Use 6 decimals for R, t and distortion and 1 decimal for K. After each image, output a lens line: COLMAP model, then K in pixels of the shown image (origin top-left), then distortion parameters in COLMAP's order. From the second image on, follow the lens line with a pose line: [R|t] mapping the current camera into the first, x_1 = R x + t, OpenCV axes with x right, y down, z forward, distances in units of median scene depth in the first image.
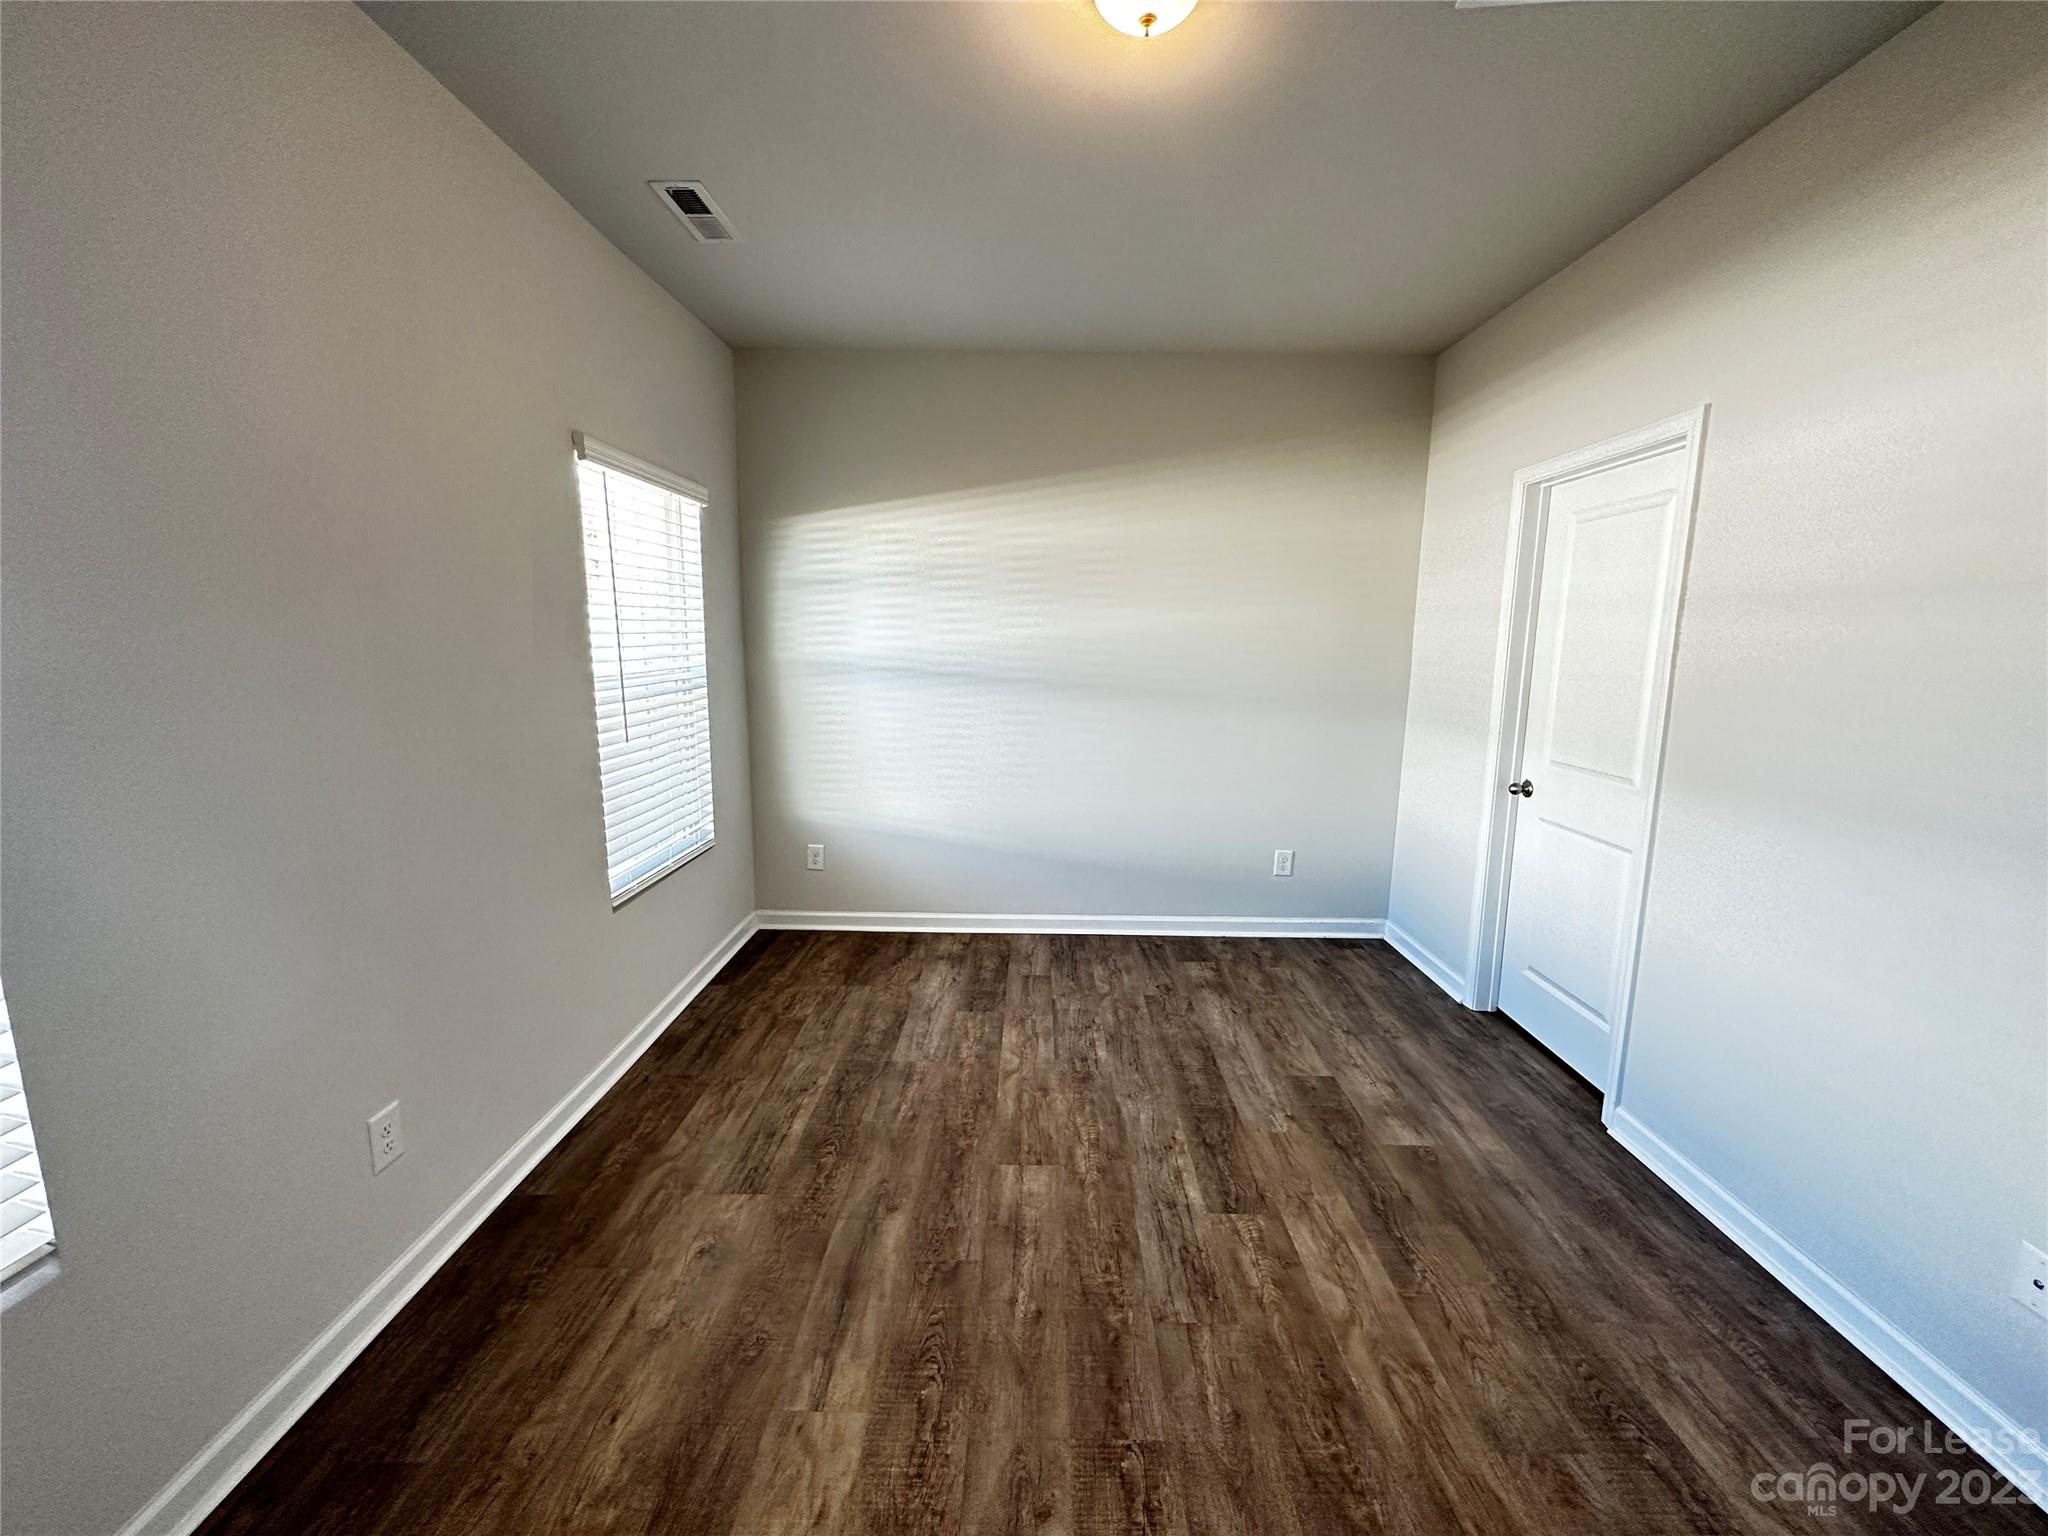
lens RADIAL K [[815.7, 0, 1033.7], [0, 815.7, 762.0], [0, 0, 1]] dist [-0.003160, 0.000730]
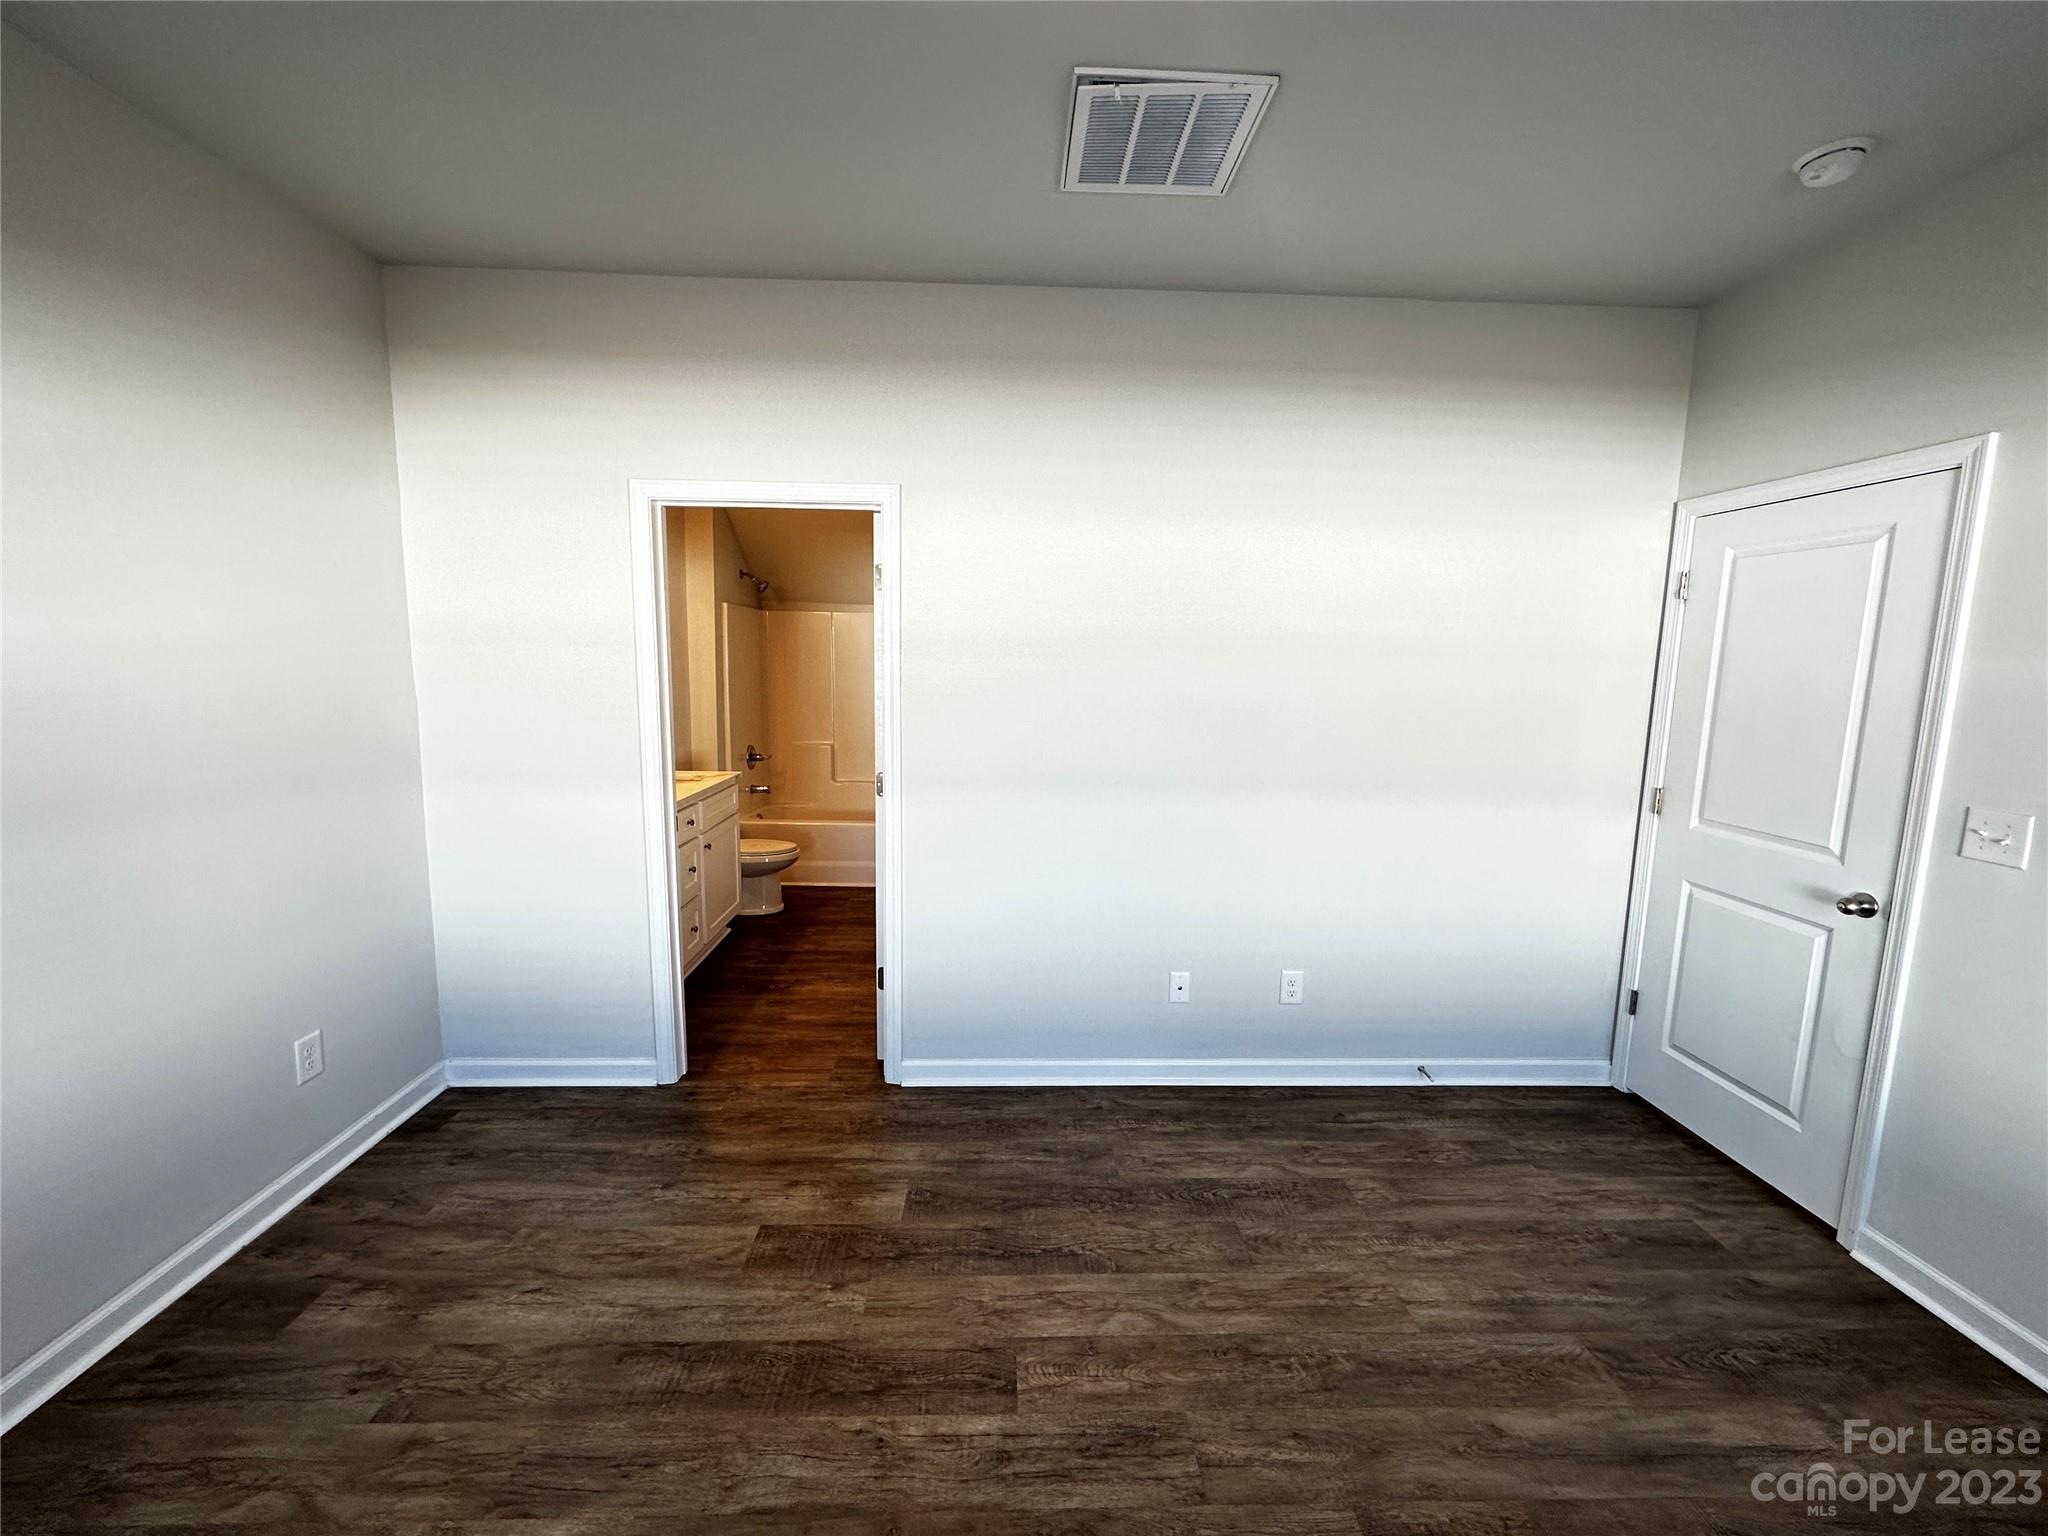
lens RADIAL K [[815.7, 0, 1016.4], [0, 815.7, 766.4], [0, 0, 1]] dist [-0.003160, 0.000730]
pose [[-0.036429, -0.142408, 0.989137, -0.426197], [0.135291, 0.979979, 0.146072, -0.159362], [-0.990136, 0.139142, -0.016434, 0.821897]]
